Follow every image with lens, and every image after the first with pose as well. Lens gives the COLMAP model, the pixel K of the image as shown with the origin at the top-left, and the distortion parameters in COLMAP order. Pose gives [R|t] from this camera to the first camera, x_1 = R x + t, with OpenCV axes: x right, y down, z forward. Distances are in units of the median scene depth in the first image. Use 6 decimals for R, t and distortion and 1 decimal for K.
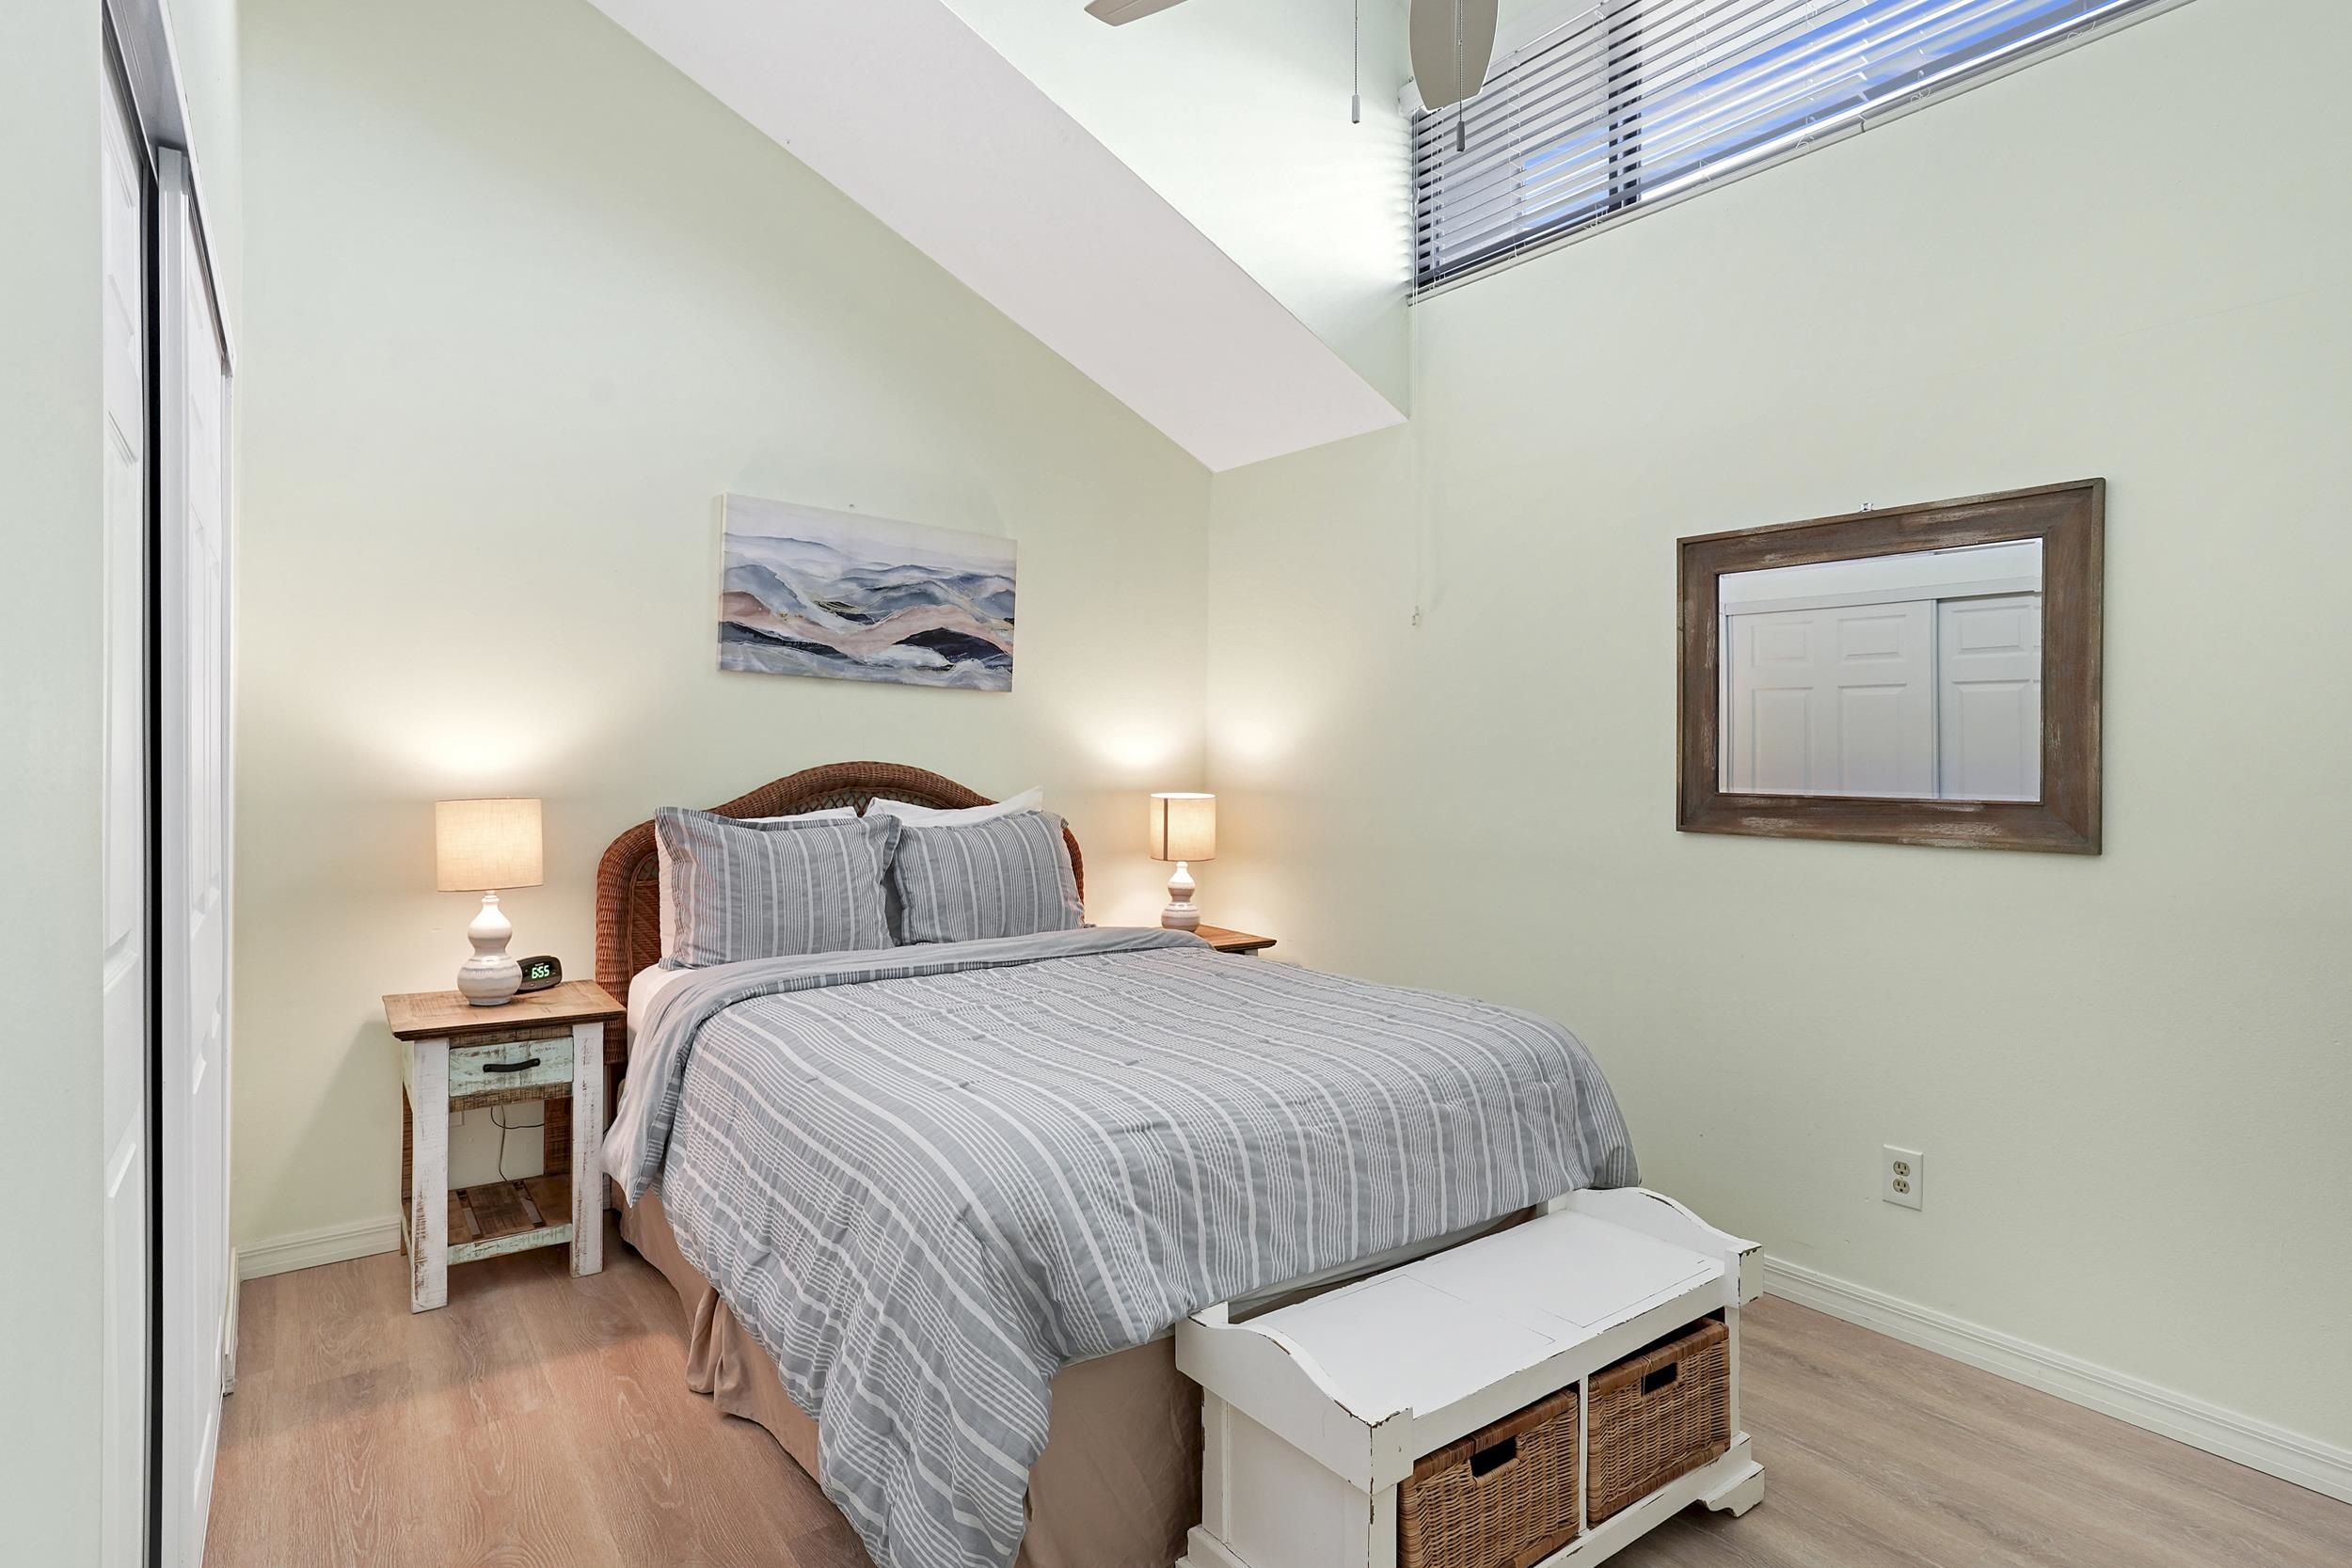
lens RADIAL K [[1209.0, 0, 1179.0], [0, 1209.0, 790.1], [0, 0, 1]] dist [-0.058335, 0.026694]
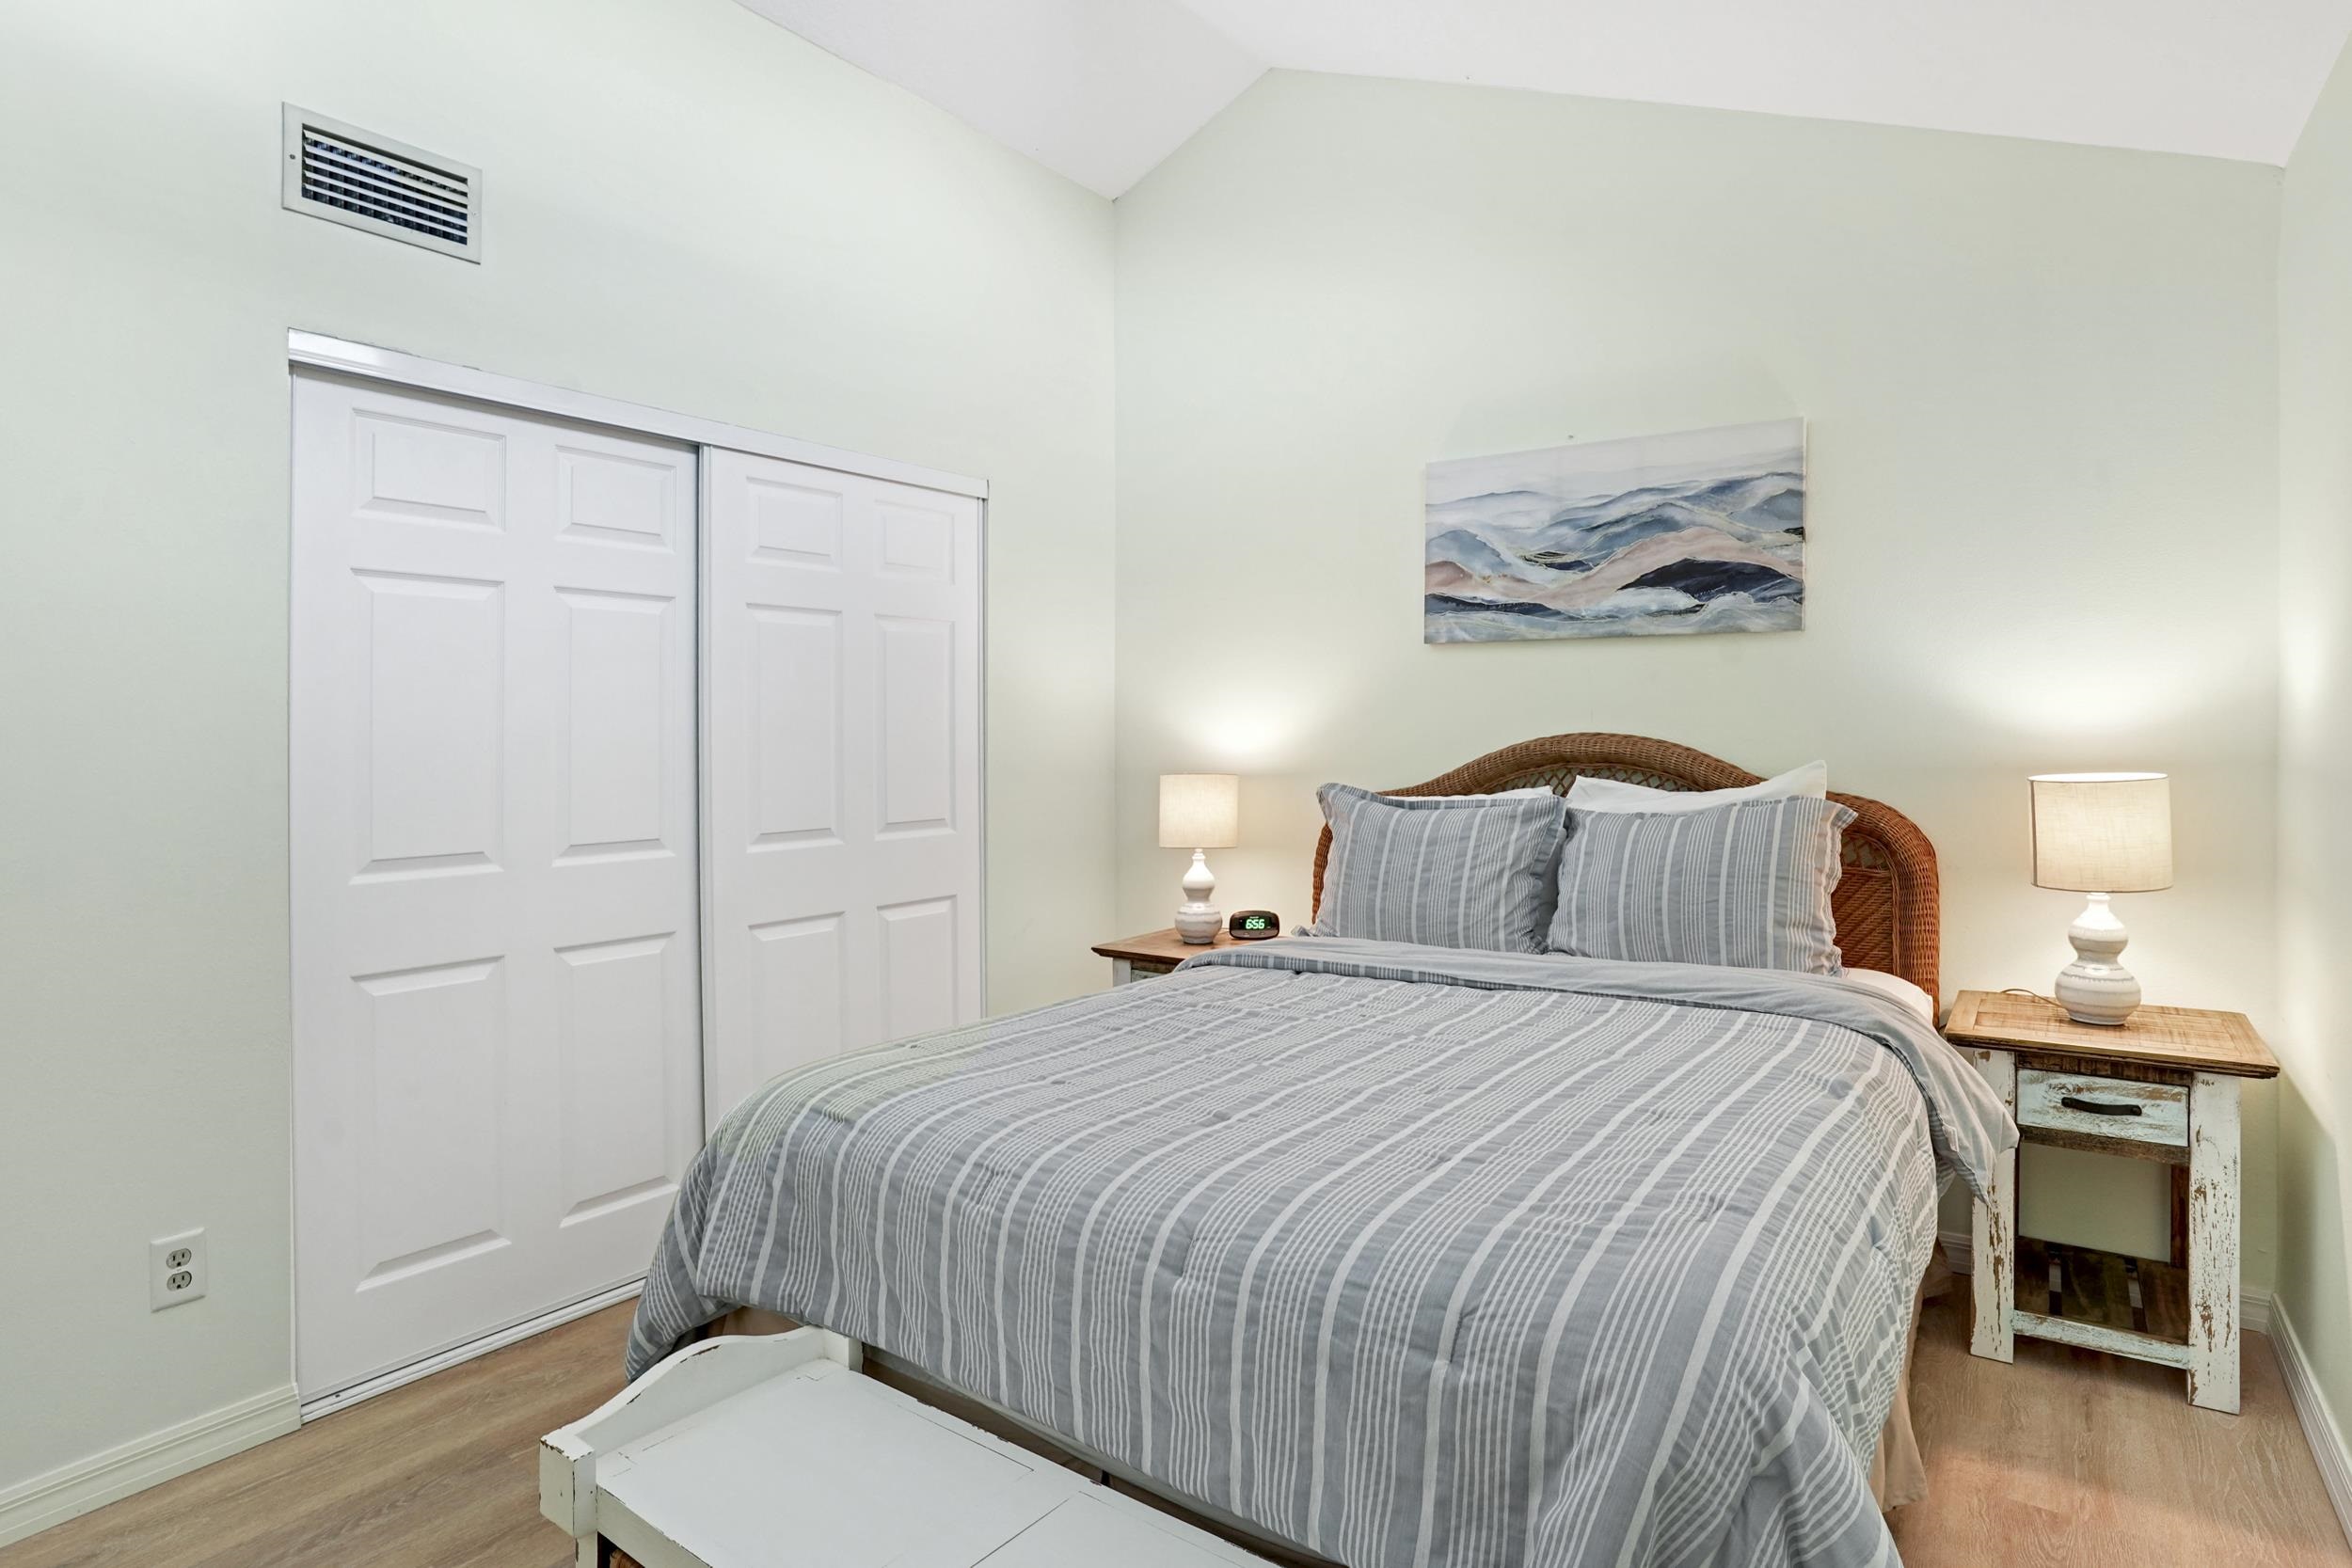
lens RADIAL K [[1209.0, 0, 1141.5], [0, 1209.0, 721.8], [0, 0, 1]] dist [-0.058335, 0.026694]
pose [[0.292483, -0.037951, -0.955517, 0.458043], [-0.005964, 0.999120, -0.041509, 0.005188], [0.956252, 0.017839, 0.292000, 0.462204]]
